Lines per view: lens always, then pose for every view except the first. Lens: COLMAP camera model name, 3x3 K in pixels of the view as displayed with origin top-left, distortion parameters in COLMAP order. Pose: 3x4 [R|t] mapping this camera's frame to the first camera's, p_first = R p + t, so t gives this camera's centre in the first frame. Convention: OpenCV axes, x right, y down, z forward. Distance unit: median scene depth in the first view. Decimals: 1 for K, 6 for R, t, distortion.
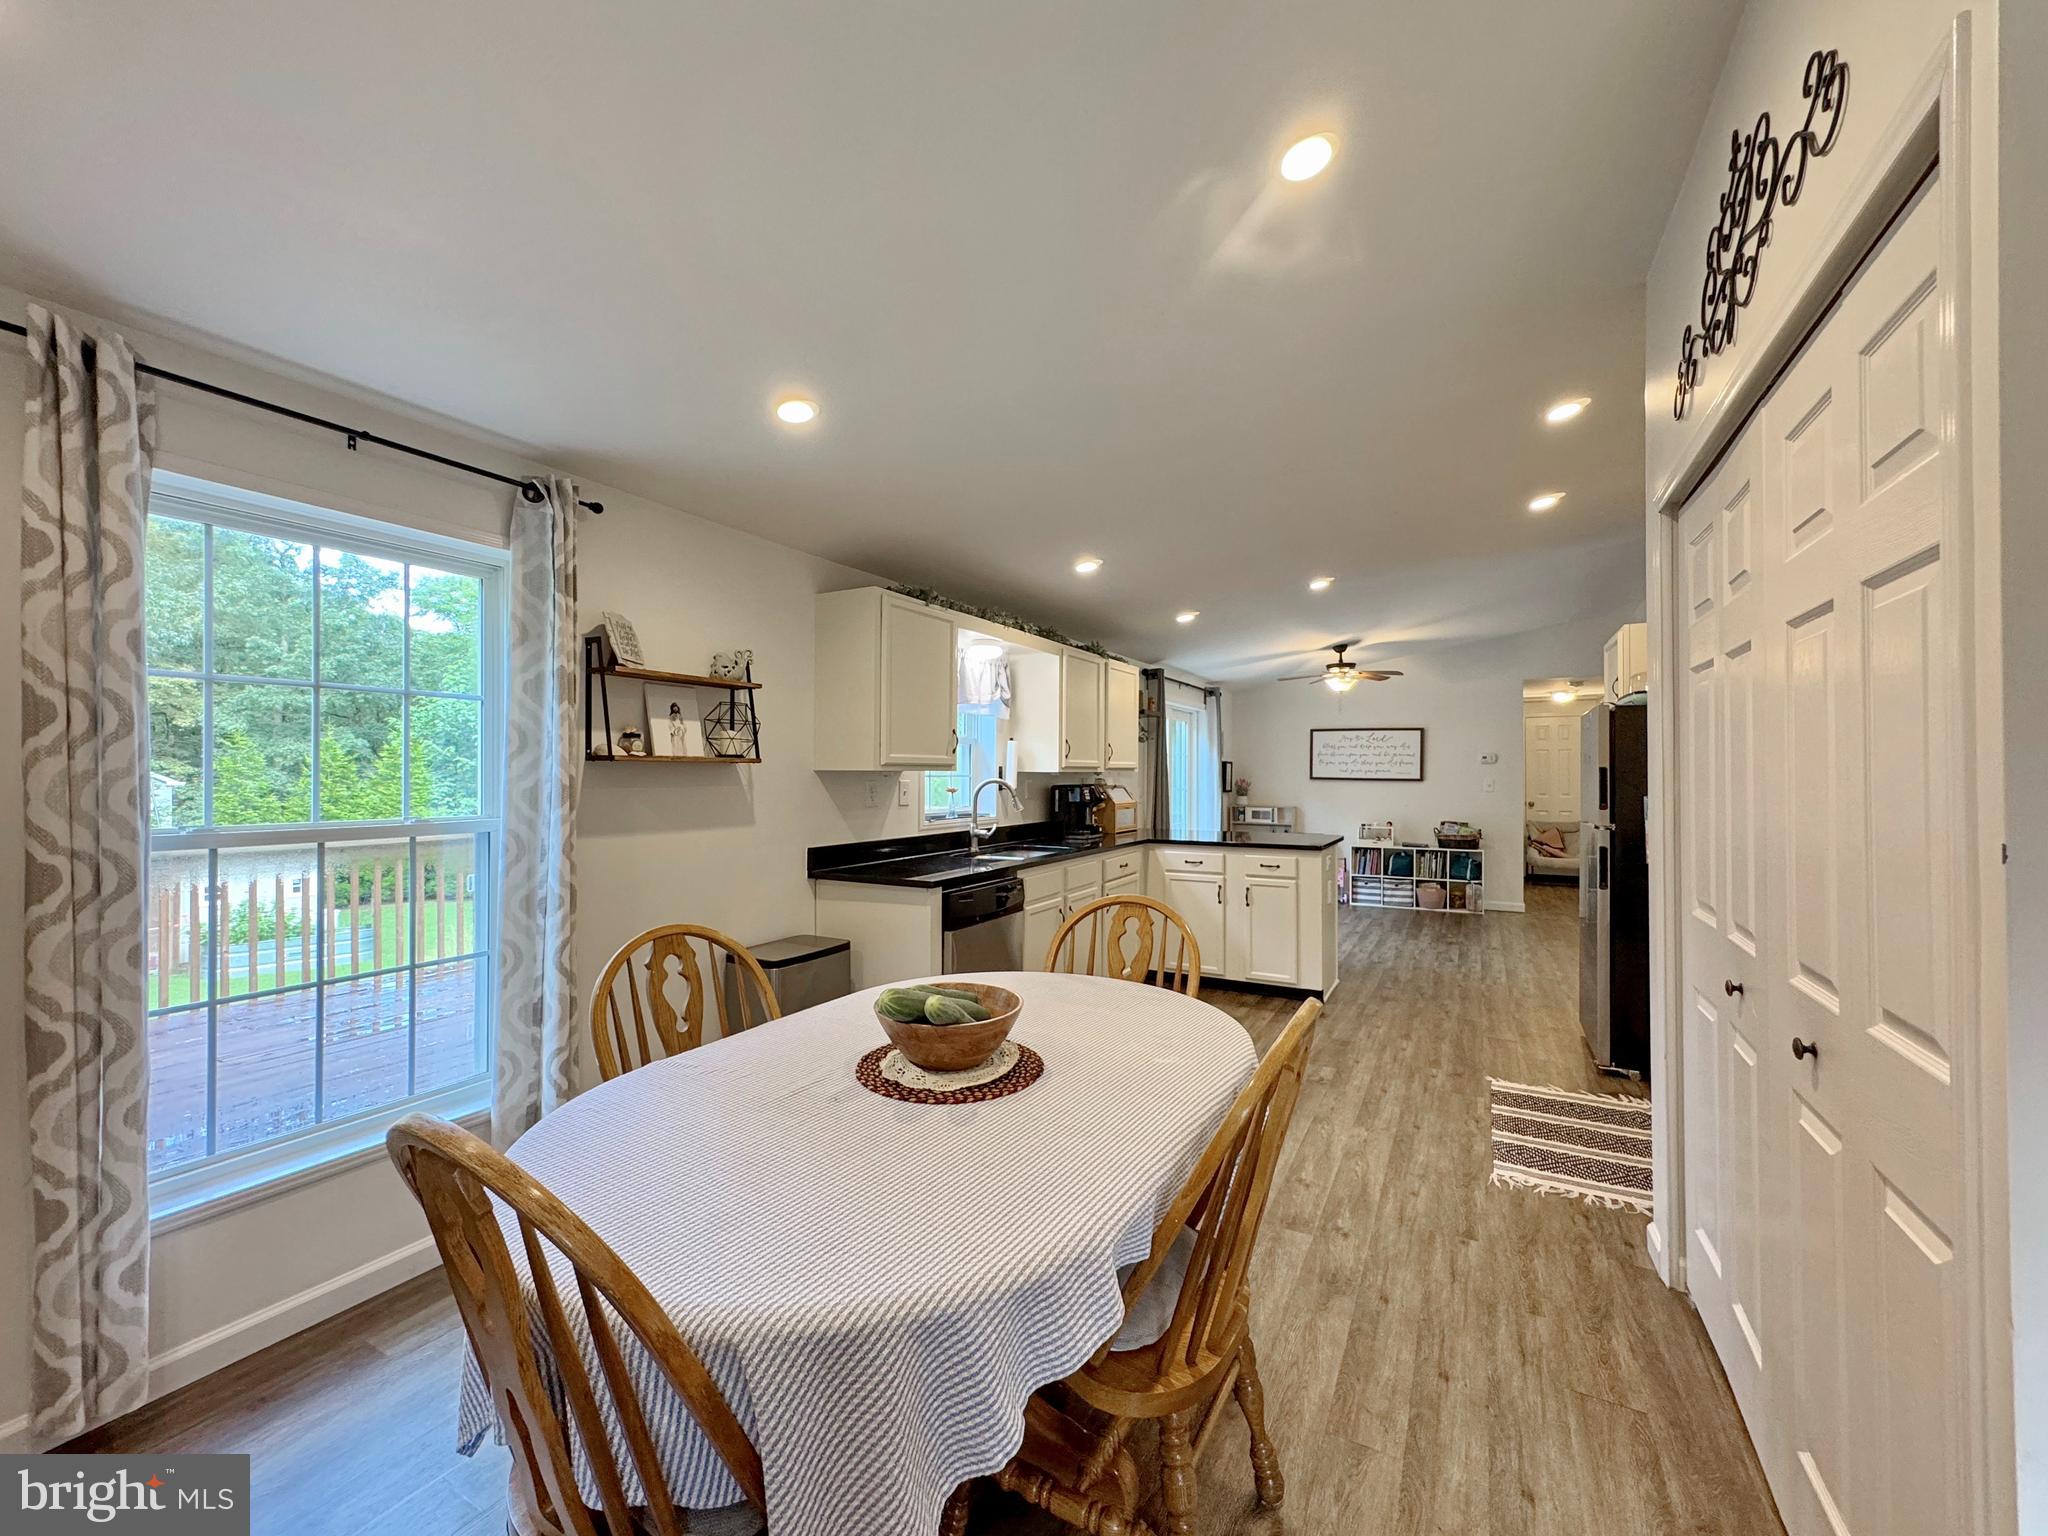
lens RADIAL K [[823.5, 0, 1029.8], [0, 823.5, 767.0], [0, 0, 1]] dist [-0.001360, -0.000344]
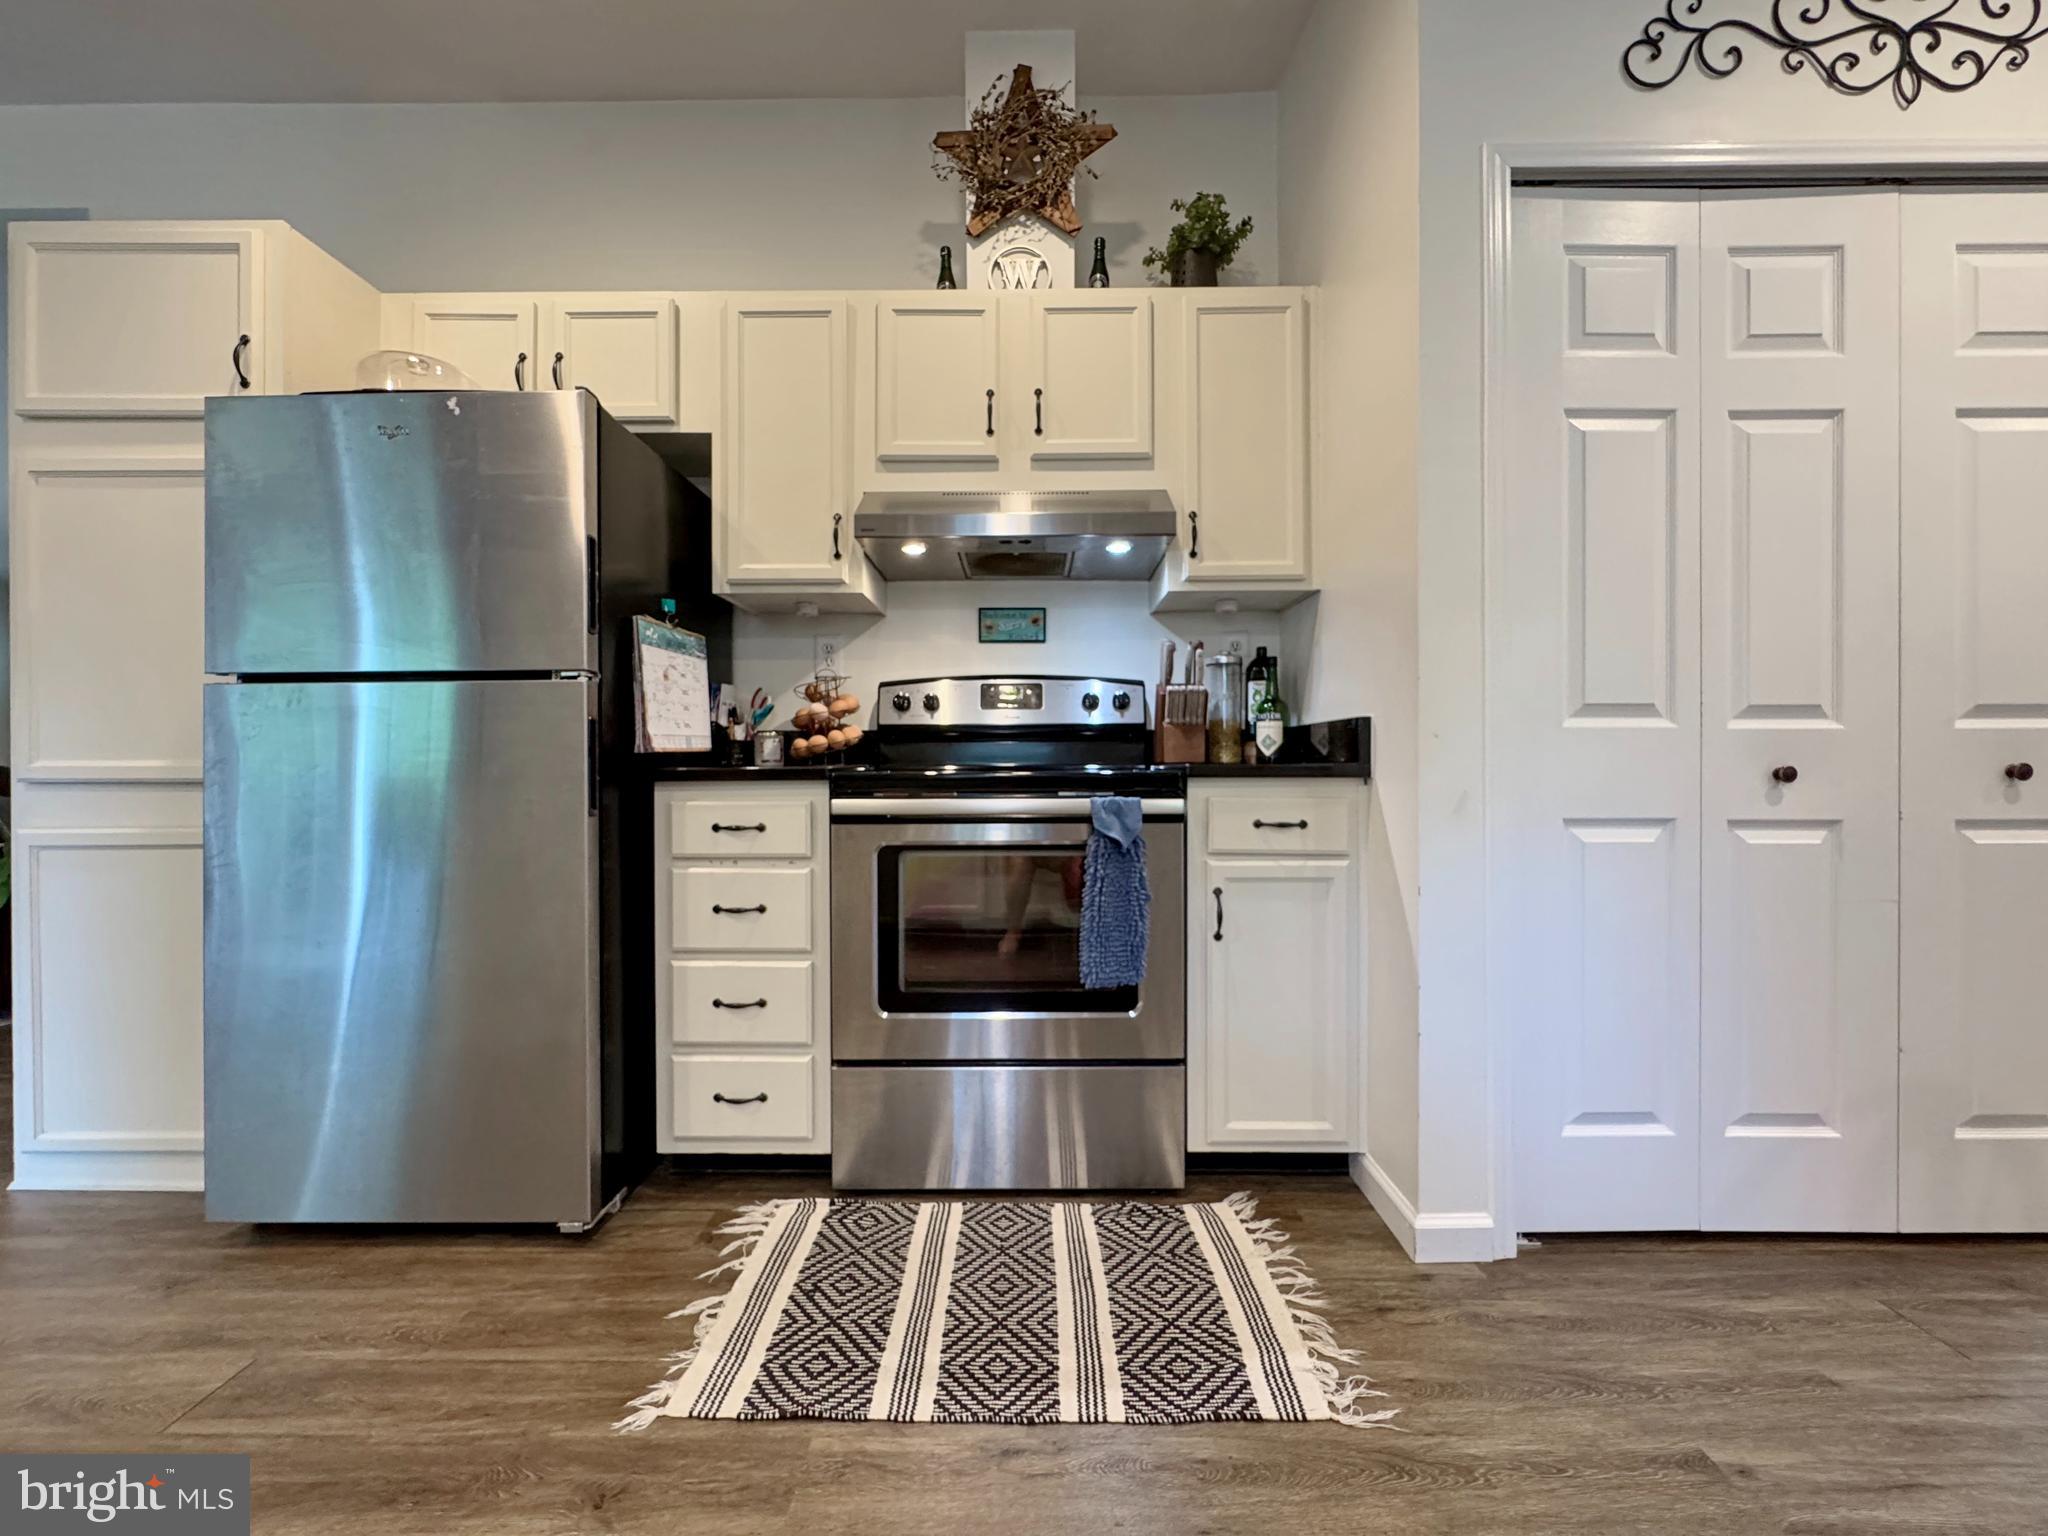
lens RADIAL K [[823.5, 0, 1029.8], [0, 823.5, 767.0], [0, 0, 1]] dist [-0.001360, -0.000344]
pose [[-0.471787, -0.003449, 0.881706, 0.156885], [-0.004827, 0.999987, 0.001329, 0.093965], [-0.881699, -0.003629, -0.471798, 0.779899]]
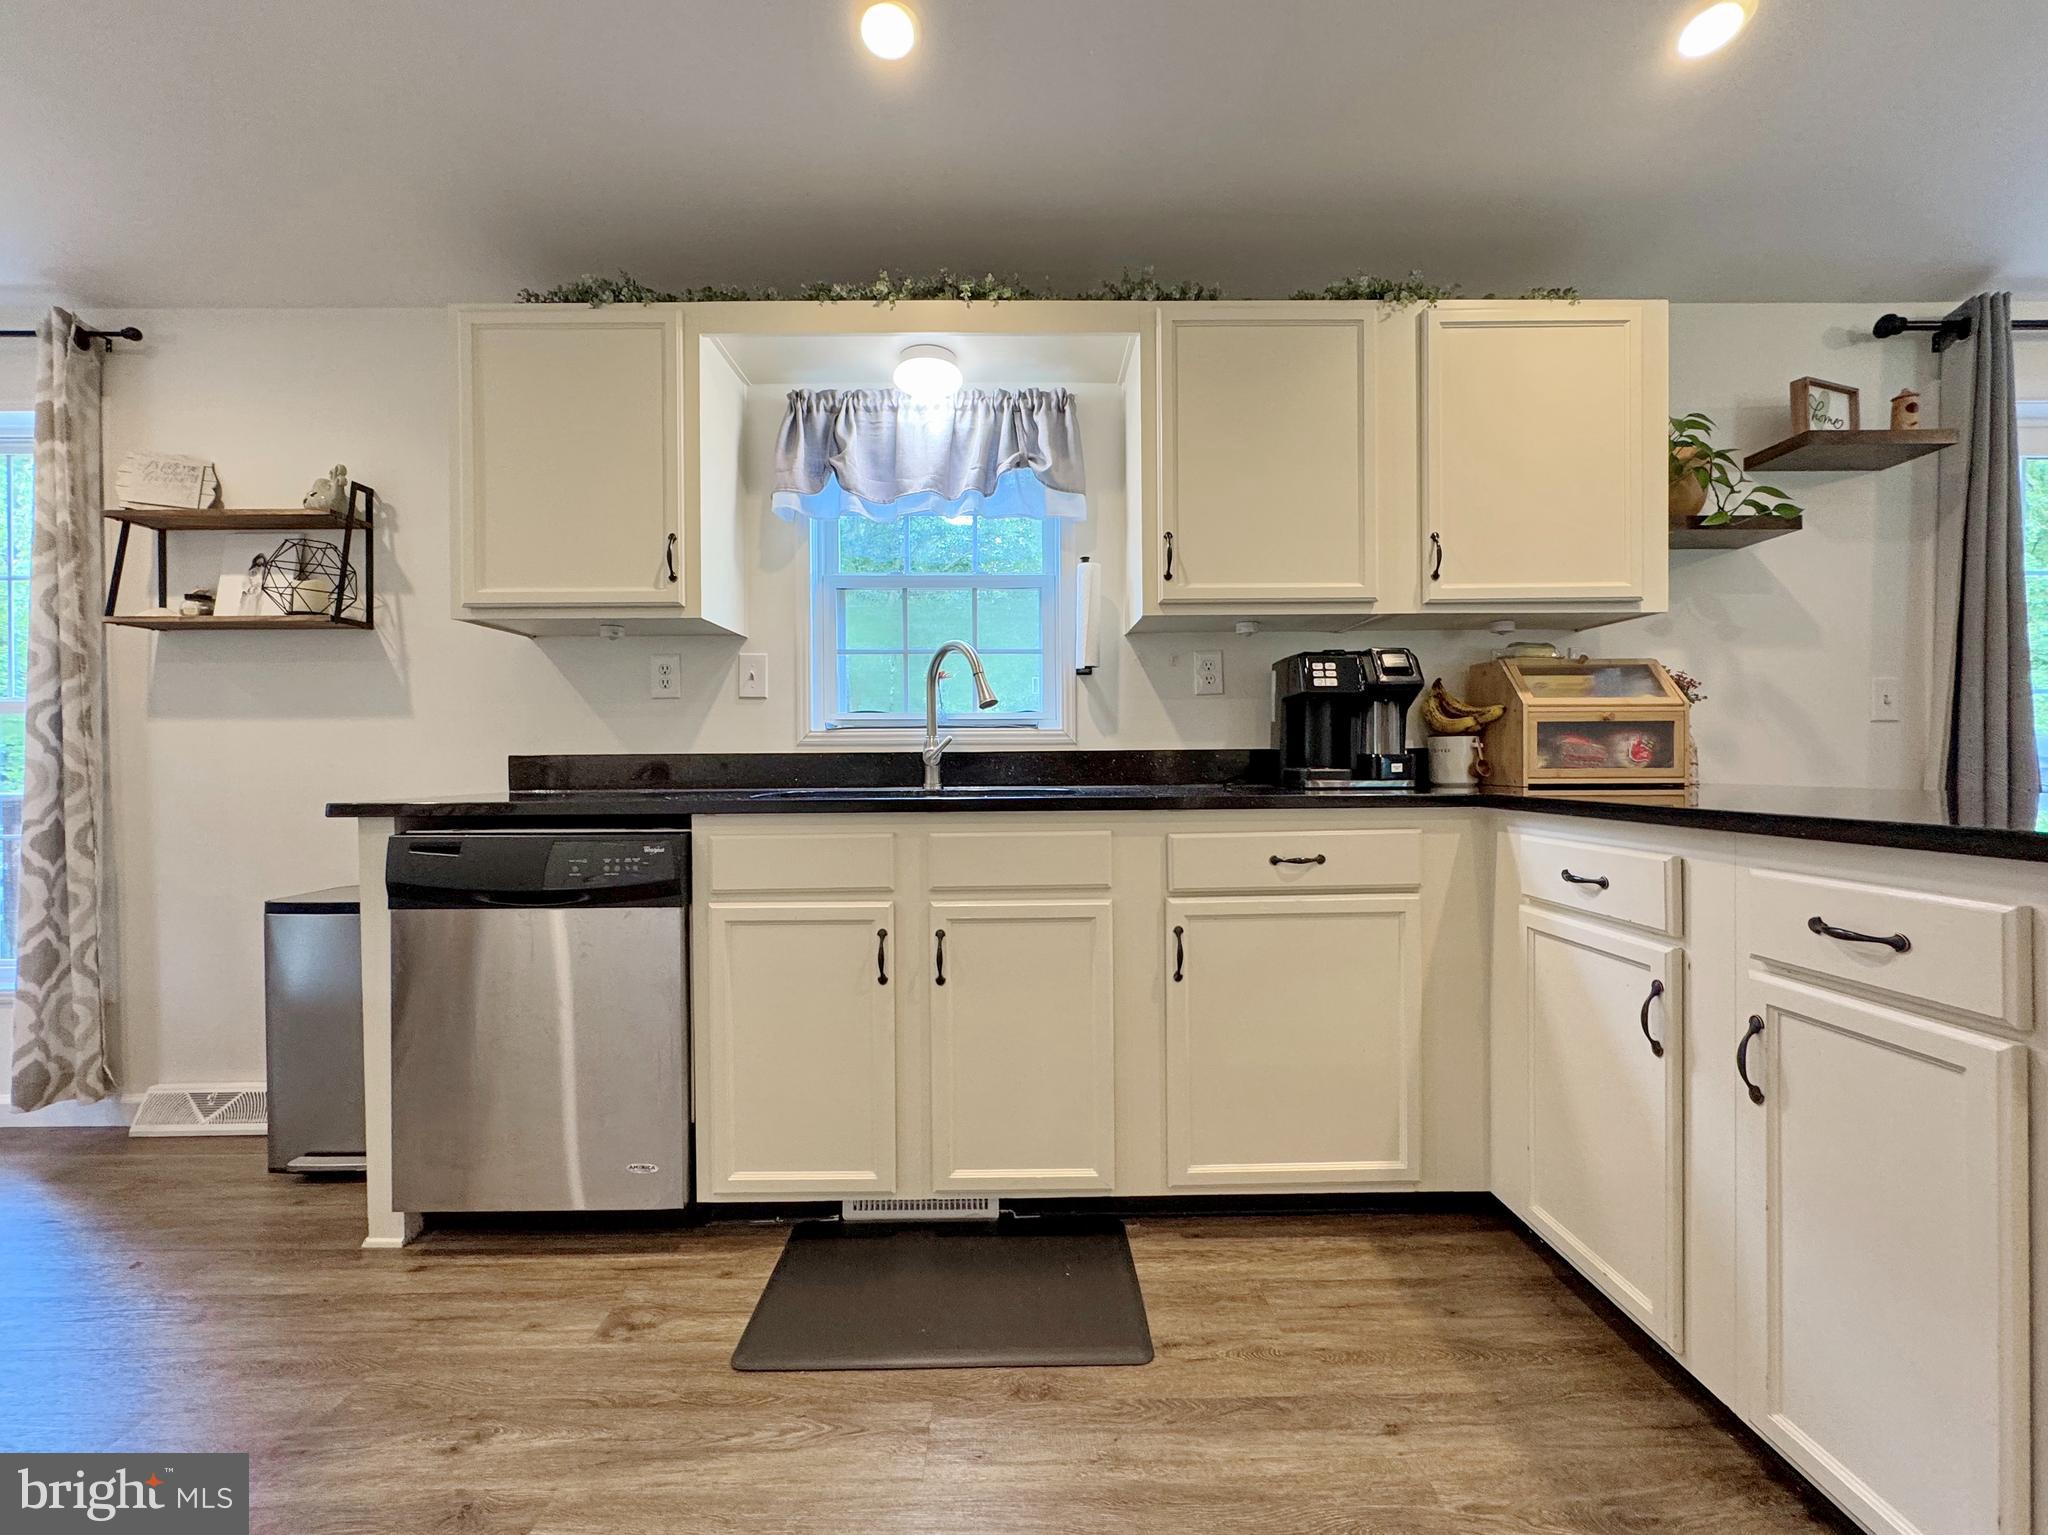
lens RADIAL K [[839.1, 0, 1028.3], [0, 839.1, 767.3], [0, 0, 1]] dist [-0.001503, 0.000069]
pose [[0.490519, 0.001077, -0.871430, 0.380611], [0.015544, 0.999829, 0.009985, 0.078321], [0.871292, -0.018443, 0.490419, 0.757937]]
